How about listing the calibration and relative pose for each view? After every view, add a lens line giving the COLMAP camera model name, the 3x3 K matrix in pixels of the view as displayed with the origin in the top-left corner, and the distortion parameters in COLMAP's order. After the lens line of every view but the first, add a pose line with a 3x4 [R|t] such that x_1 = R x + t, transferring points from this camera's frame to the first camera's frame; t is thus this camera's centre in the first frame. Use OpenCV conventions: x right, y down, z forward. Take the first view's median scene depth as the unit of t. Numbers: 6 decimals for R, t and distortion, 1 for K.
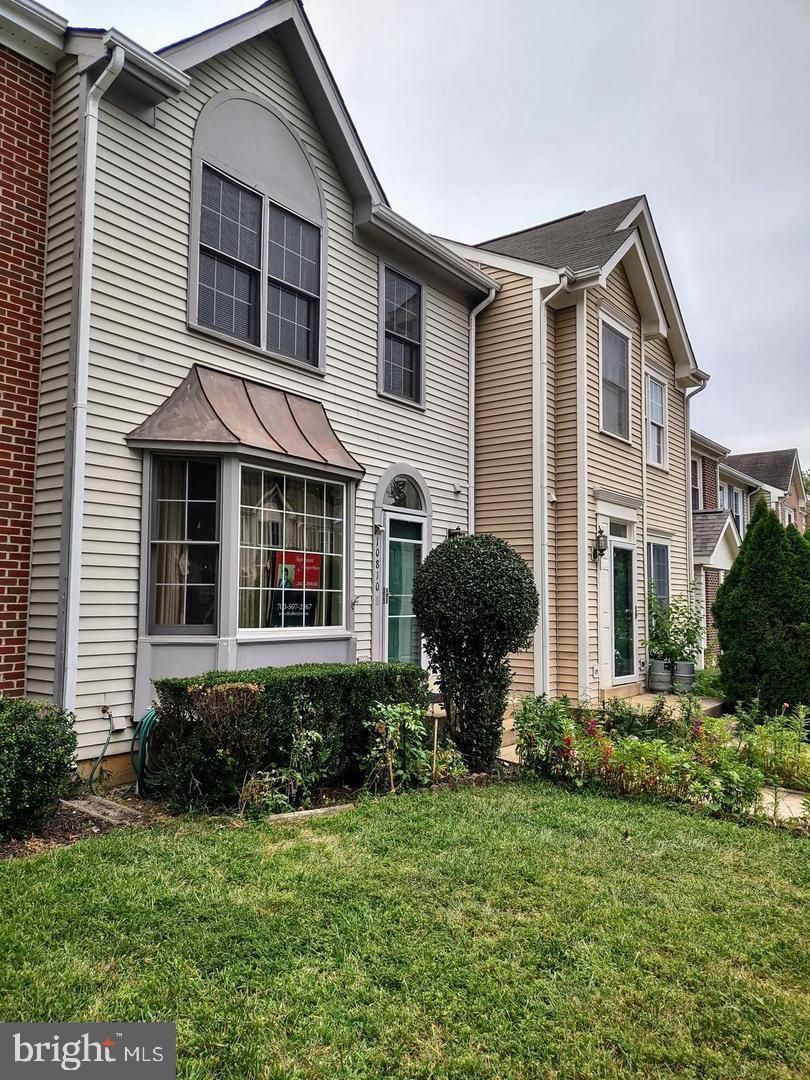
lens RADIAL K [[814.1, 0, 405.0], [0, 814.1, 540.0], [0, 0, 1]] dist [0.001229, -0.003923]
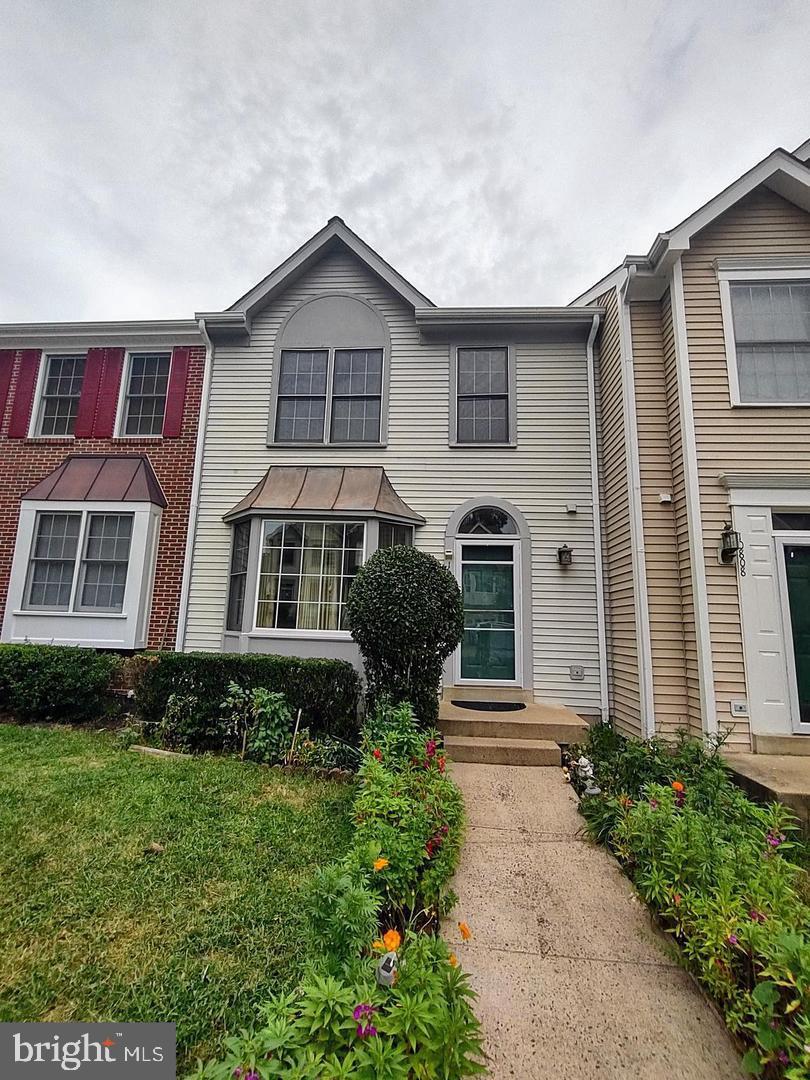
lens RADIAL K [[488.9, 0, 405.0], [0, 488.9, 540.0], [0, 0, 1]] dist [-0.024644, -0.000078]
pose [[0.521014, -0.142108, -0.841635, 0.535119], [0.039265, 0.988990, -0.142681, 0.064639], [0.852644, 0.041292, 0.520858, 0.555958]]
